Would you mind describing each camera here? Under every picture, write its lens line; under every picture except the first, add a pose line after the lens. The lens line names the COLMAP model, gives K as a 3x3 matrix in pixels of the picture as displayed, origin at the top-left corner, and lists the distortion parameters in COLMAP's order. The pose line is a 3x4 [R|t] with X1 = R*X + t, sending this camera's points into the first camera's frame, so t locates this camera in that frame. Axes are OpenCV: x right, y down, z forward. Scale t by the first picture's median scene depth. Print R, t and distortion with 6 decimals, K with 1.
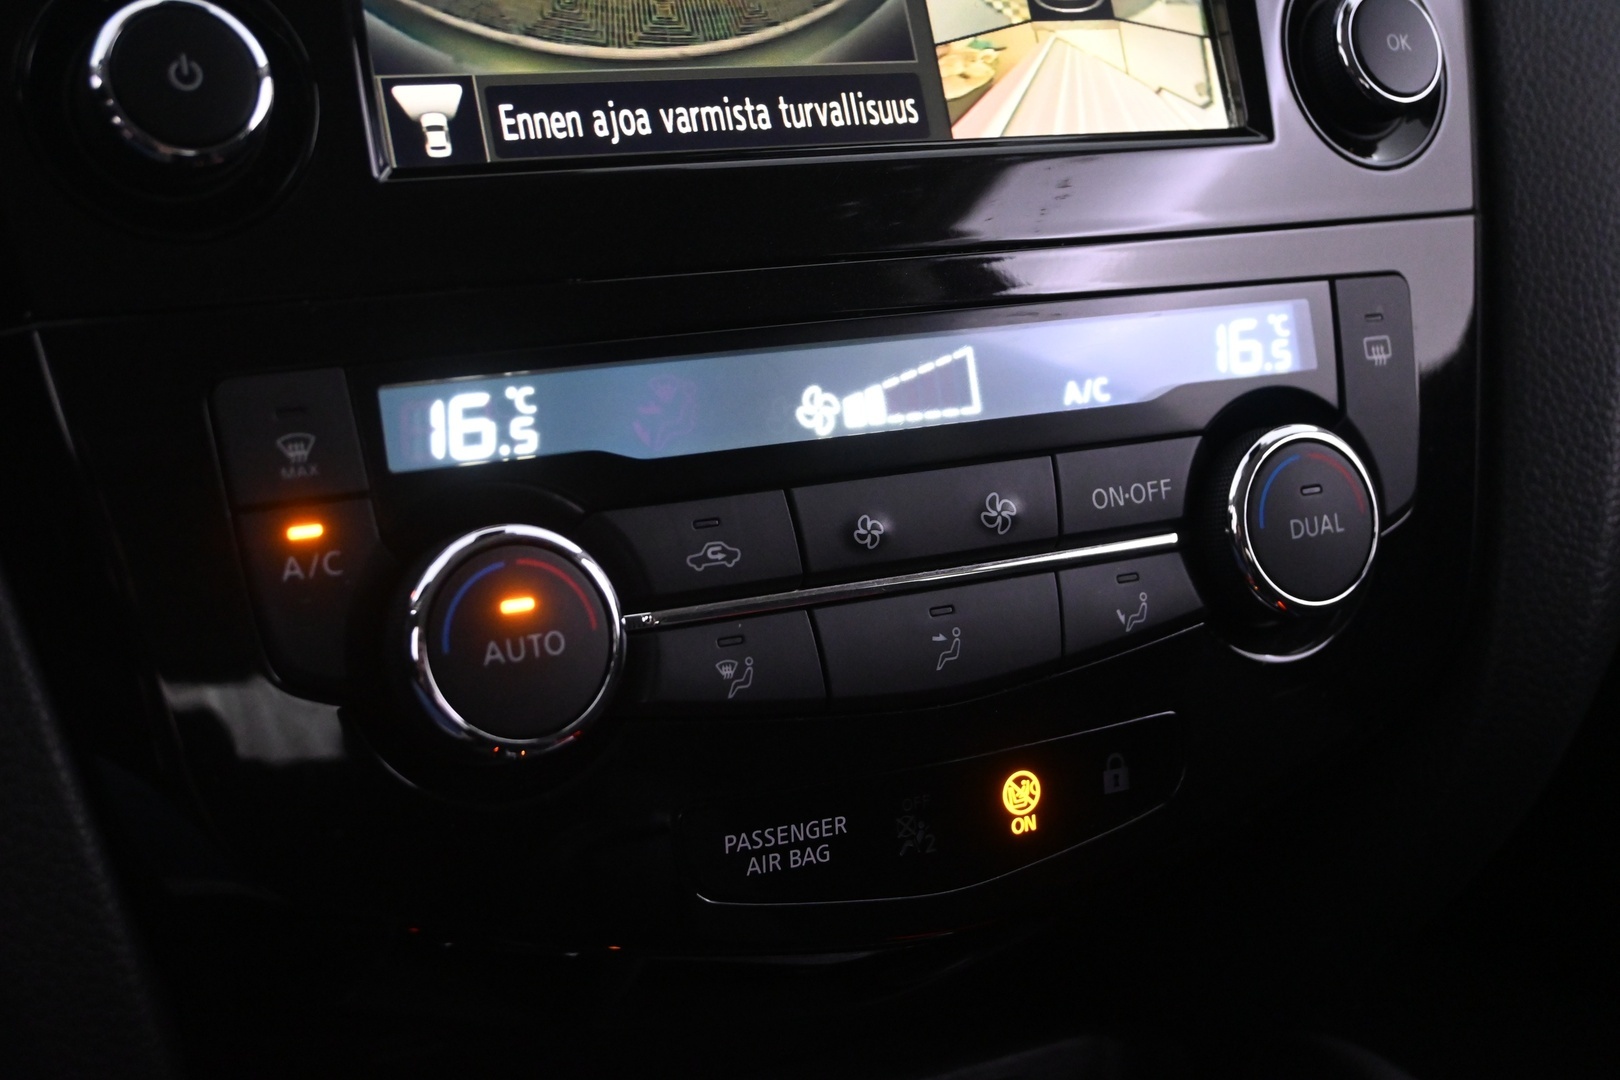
lens RADIAL K [[2205.0, 0, 849.1], [0, 2205.0, 493.8], [0, 0, 1]] dist [0.002746, 0.000000]
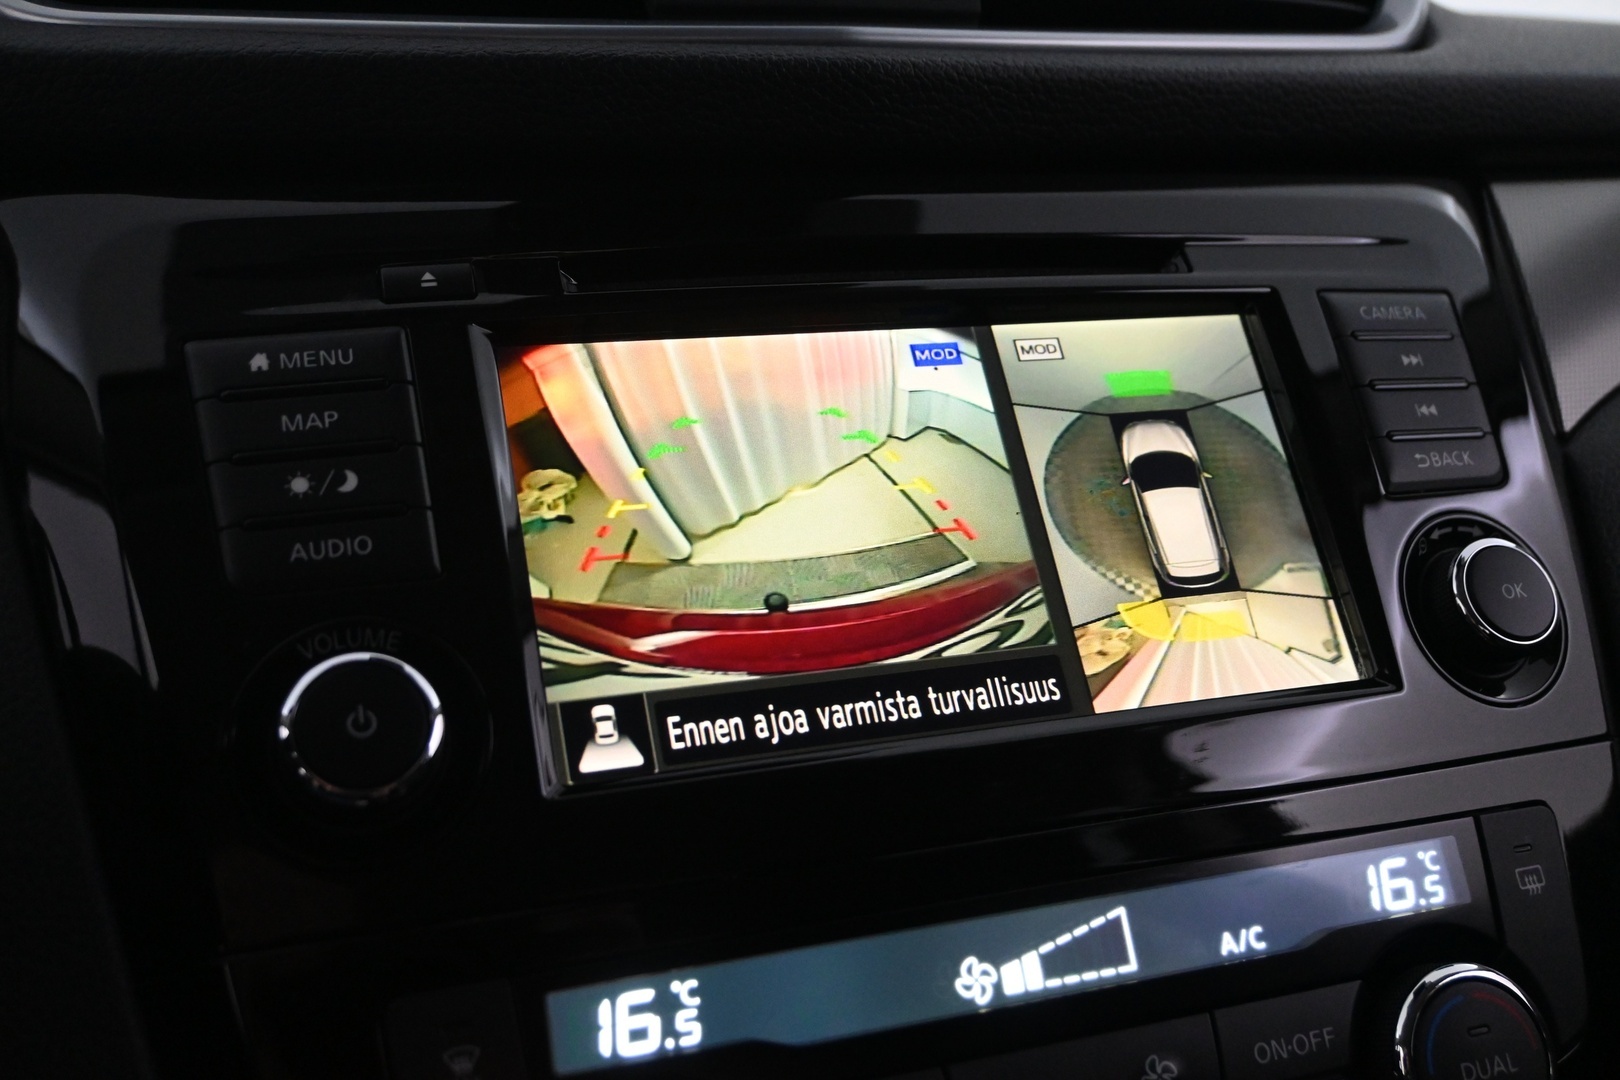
lens RADIAL K [[1587.3, 0, 810.7], [0, 1587.3, 535.6], [0, 0, 1]] dist [0.001515, 0.000000]
pose [[0.980311, -0.073587, -0.183237, 0.061971], [0.031160, 0.973989, -0.224445, -0.075251], [0.194987, 0.214316, 0.957104, 0.199634]]
